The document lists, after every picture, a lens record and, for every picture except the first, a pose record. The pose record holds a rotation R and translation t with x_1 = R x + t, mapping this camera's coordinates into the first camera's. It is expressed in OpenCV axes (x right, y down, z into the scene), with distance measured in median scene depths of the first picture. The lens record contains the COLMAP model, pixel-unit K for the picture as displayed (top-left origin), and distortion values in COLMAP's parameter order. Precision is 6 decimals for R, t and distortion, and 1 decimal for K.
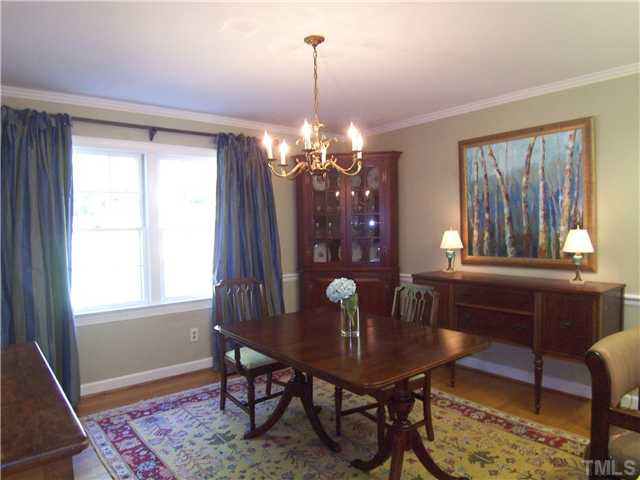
lens RADIAL K [[440.5, 0, 319.5], [0, 440.5, 241.0], [0, 0, 1]] dist [-0.011889, -0.012760]
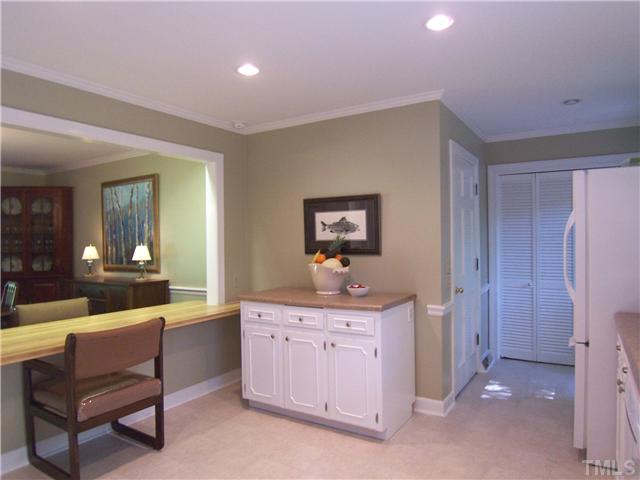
lens RADIAL K [[440.5, 0, 316.6], [0, 440.5, 242.5], [0, 0, 1]] dist [-0.011889, -0.012760]
pose [[0.950252, 0.010064, 0.311319, 0.591133], [0.002839, 0.999157, -0.040965, 0.024460], [-0.311469, 0.039811, 0.949422, -0.581751]]
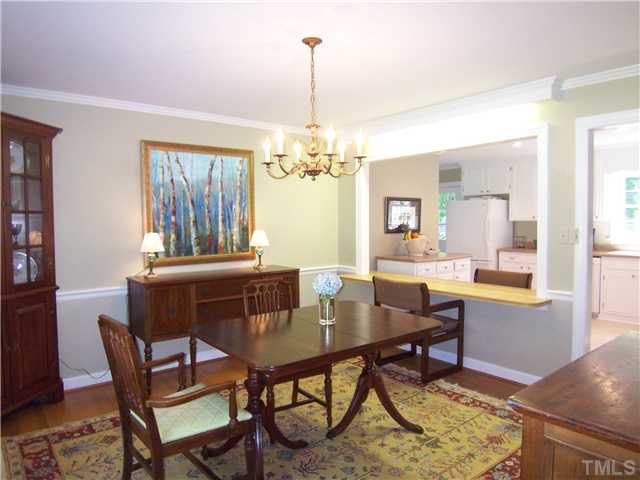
lens RADIAL K [[440.5, 0, 318.7], [0, 440.5, 244.2], [0, 0, 1]] dist [-0.011889, -0.012760]
pose [[-0.006222, -0.036318, 0.999321, -0.713548], [0.042120, 0.998444, 0.036548, -0.021171], [-0.999093, 0.042319, -0.004683, 0.694255]]
